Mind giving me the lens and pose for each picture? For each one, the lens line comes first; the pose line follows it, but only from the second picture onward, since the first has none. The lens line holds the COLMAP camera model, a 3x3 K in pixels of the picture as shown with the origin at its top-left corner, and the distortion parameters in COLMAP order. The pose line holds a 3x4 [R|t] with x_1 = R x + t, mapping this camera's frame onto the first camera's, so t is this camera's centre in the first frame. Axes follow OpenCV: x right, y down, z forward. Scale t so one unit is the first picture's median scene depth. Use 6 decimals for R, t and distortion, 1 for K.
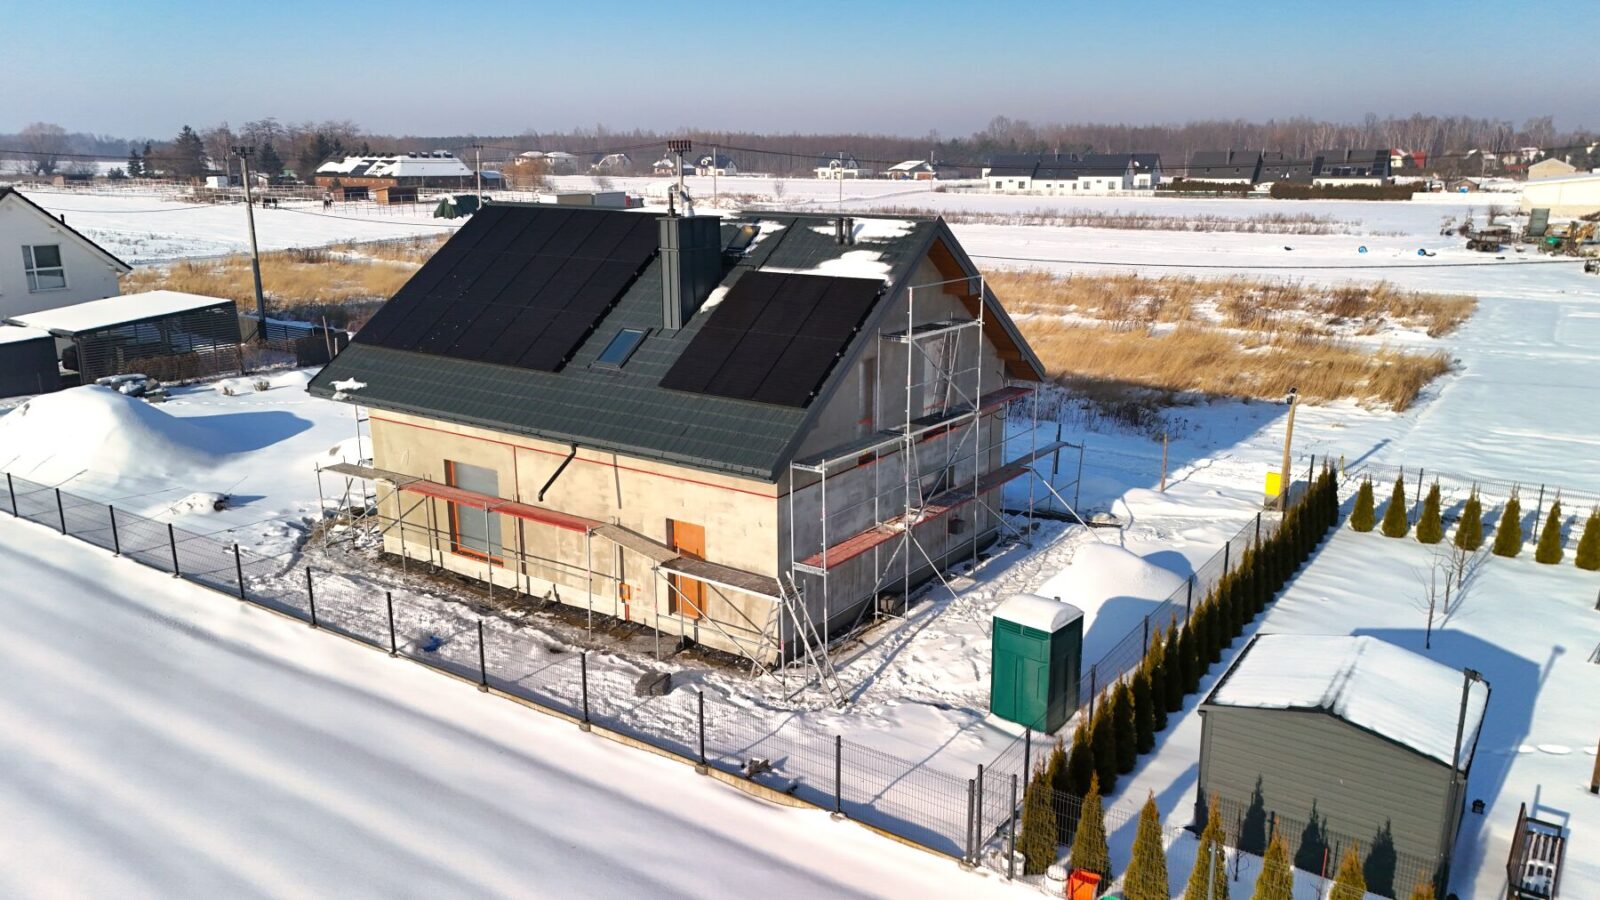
lens RADIAL K [[1175.8, 0, 802.1], [0, 1175.8, 455.2], [0, 0, 1]] dist [0.044996, -0.020939]
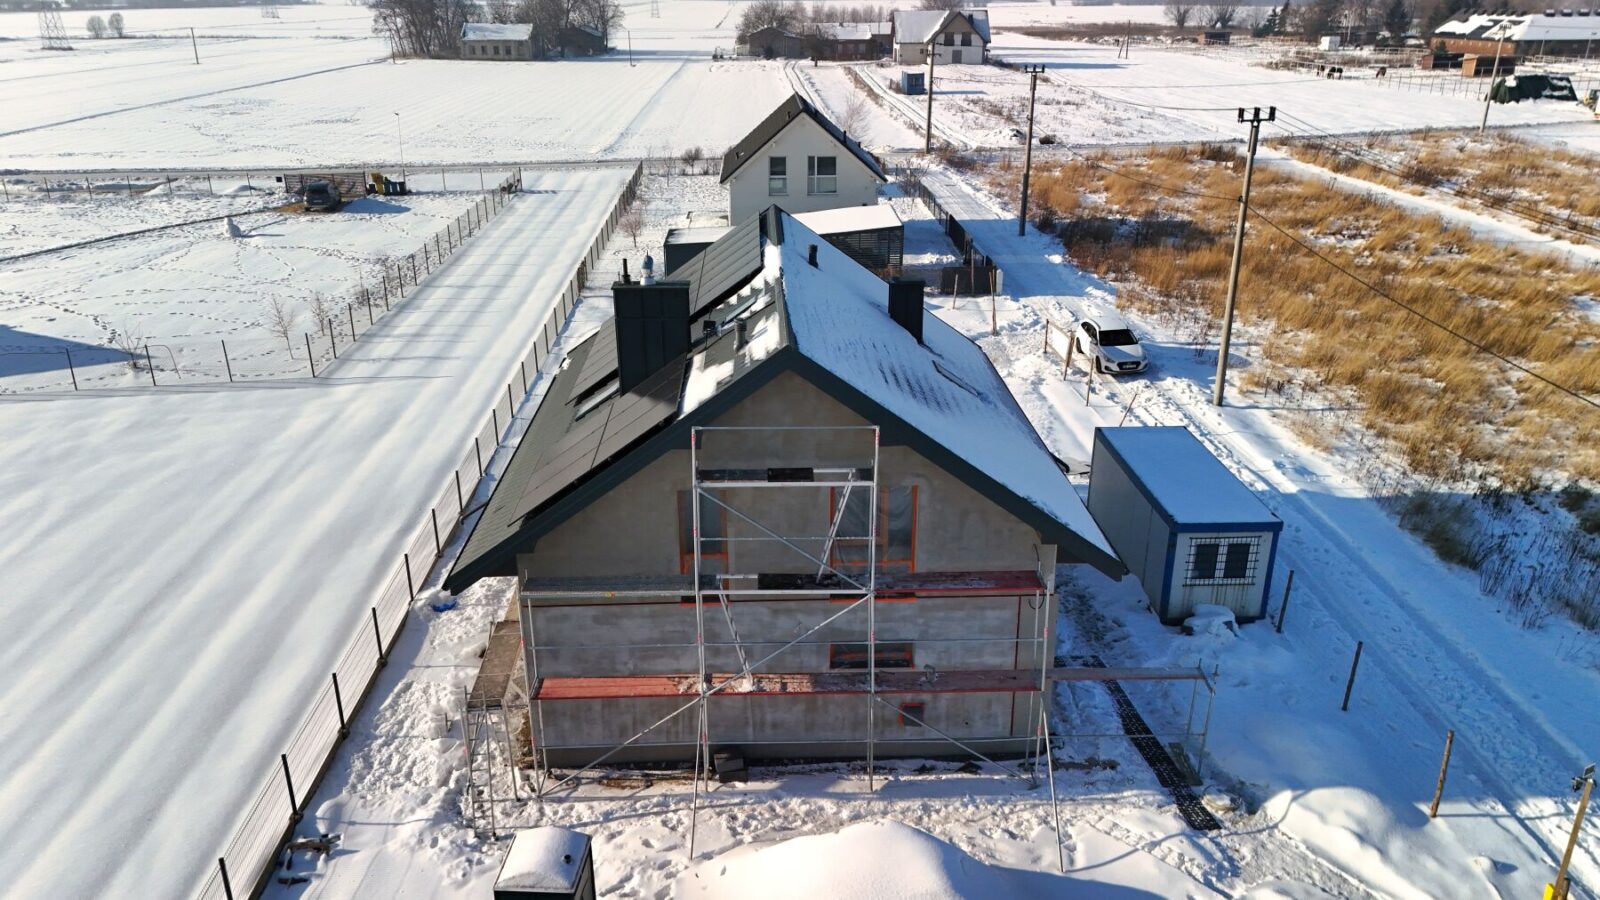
lens RADIAL K [[1175.8, 0, 792.3], [0, 1175.8, 446.1], [0, 0, 1]] dist [0.044996, -0.020939]
pose [[0.596812, 0.280311, -0.751825, 0.636299], [-0.190578, 0.959700, 0.206532, -0.263736], [0.779420, 0.020021, 0.626182, 0.453778]]
